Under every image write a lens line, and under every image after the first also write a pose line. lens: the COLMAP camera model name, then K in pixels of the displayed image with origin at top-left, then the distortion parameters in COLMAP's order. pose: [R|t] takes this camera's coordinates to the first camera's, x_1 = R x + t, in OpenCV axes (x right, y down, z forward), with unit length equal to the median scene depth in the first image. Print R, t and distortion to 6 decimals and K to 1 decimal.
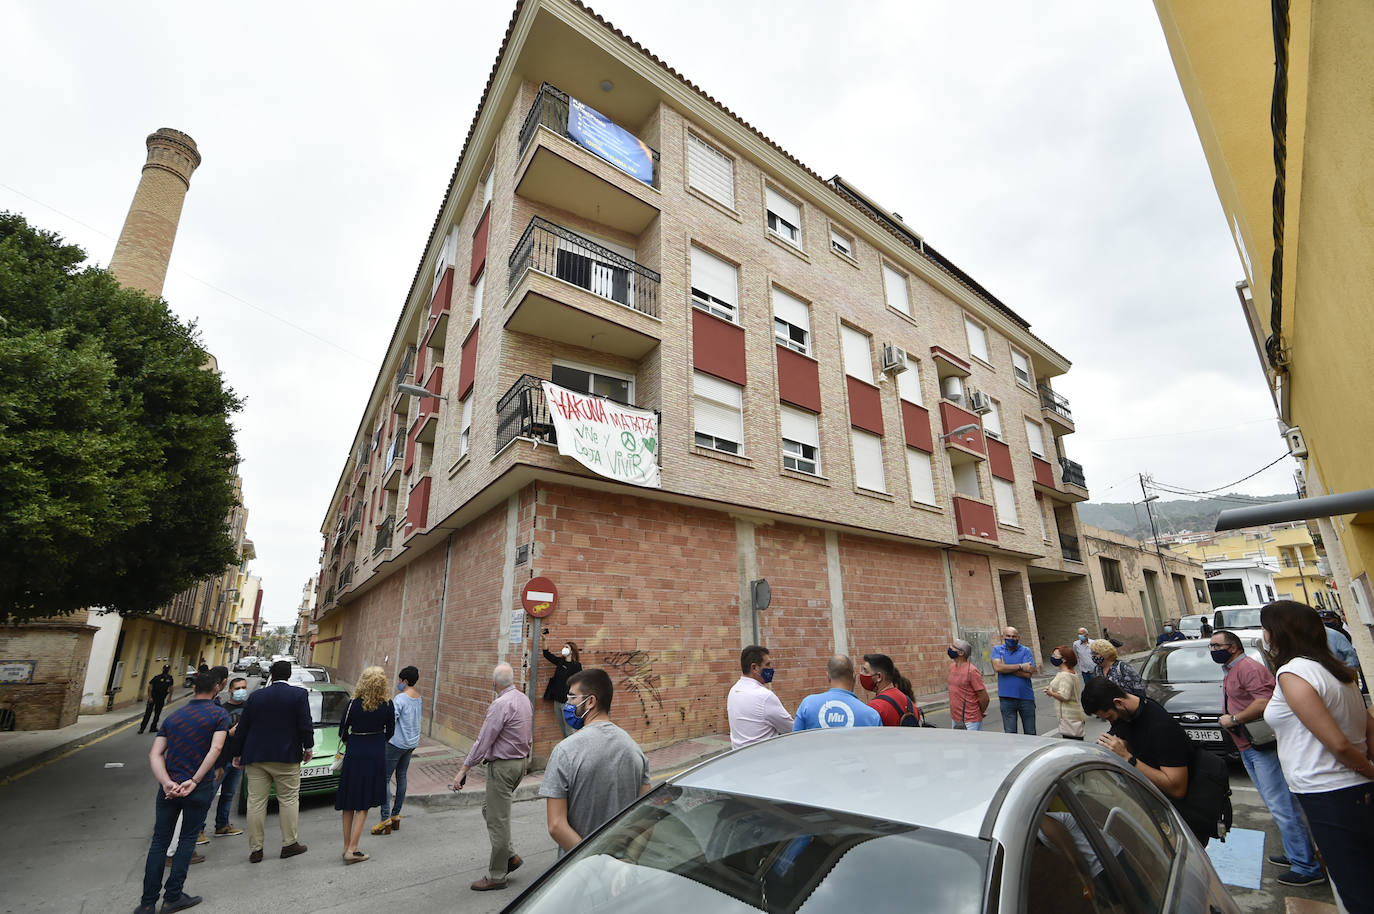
lens RADIAL K [[624.7, 0, 676.6], [0, 624.7, 453.9], [0, 0, 1]] dist [-0.013999, -0.002710]
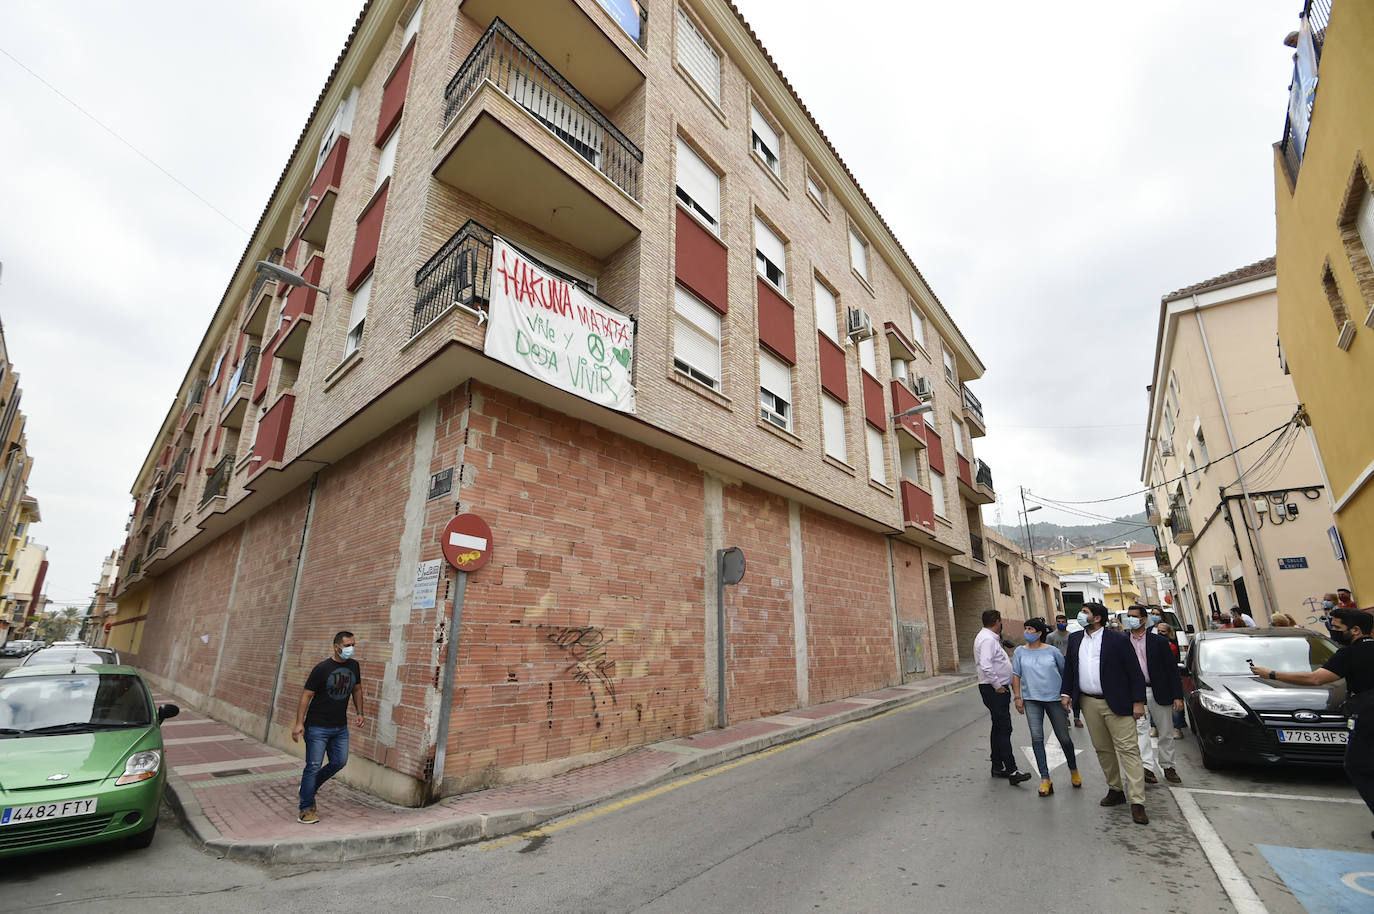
lens RADIAL K [[624.7, 0, 677.9], [0, 624.7, 452.8], [0, 0, 1]] dist [-0.013999, -0.002710]
pose [[0.977023, 0.082341, 0.196585, -0.088241], [-0.082584, 0.996560, -0.006972, 0.075777], [-0.196483, -0.009423, 0.980462, 0.182356]]
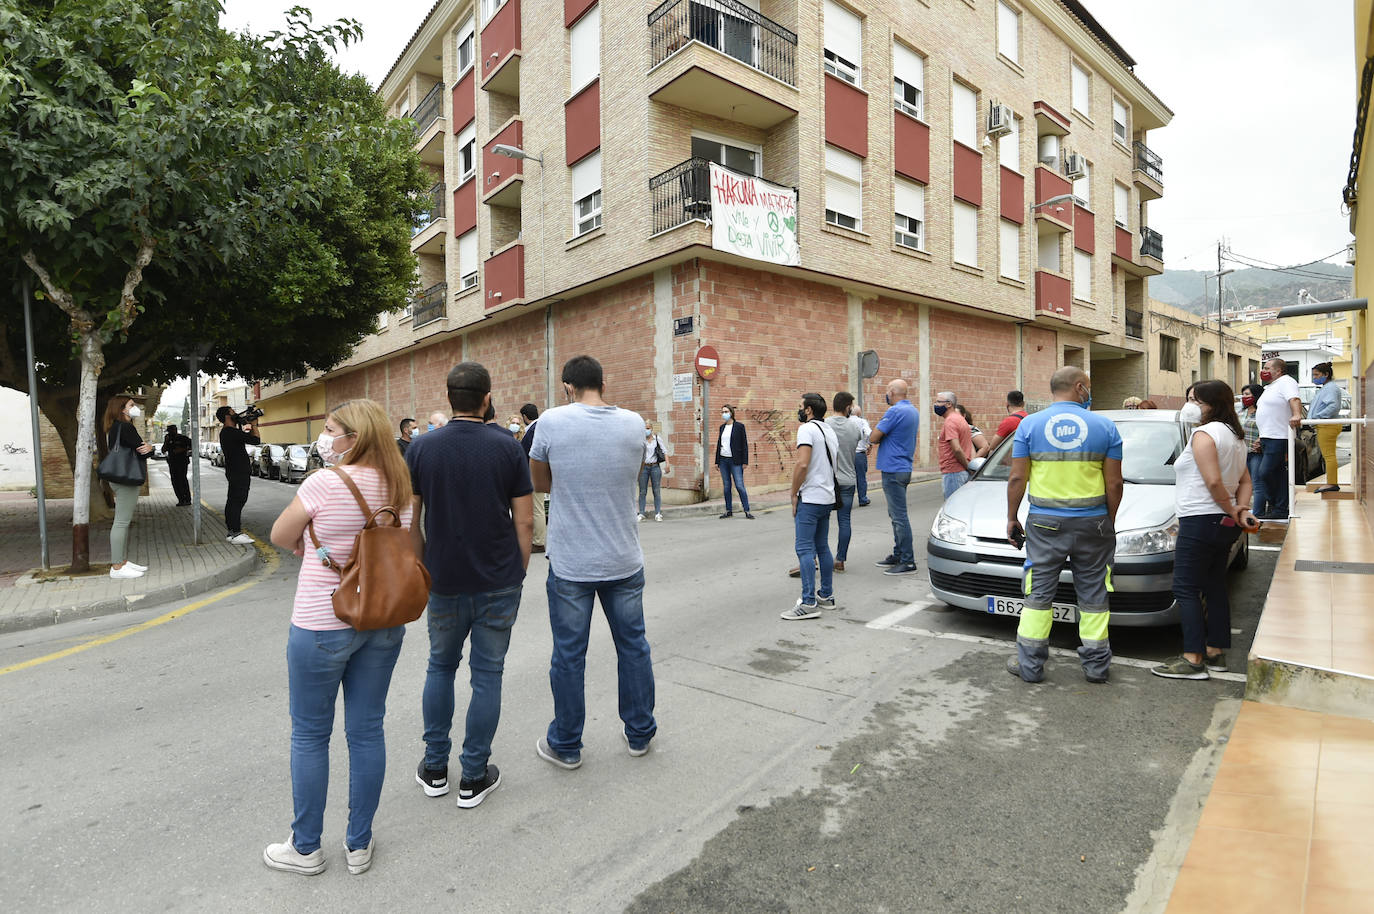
lens RADIAL K [[771.5, 0, 675.2], [0, 771.5, 455.3], [0, 0, 1]] dist [-0.016202, -0.007106]
pose [[0.998858, 0.000465, 0.047784, -0.225227], [-0.015727, 0.947448, 0.319524, -0.041605], [-0.045124, -0.319910, 0.946373, -0.263720]]
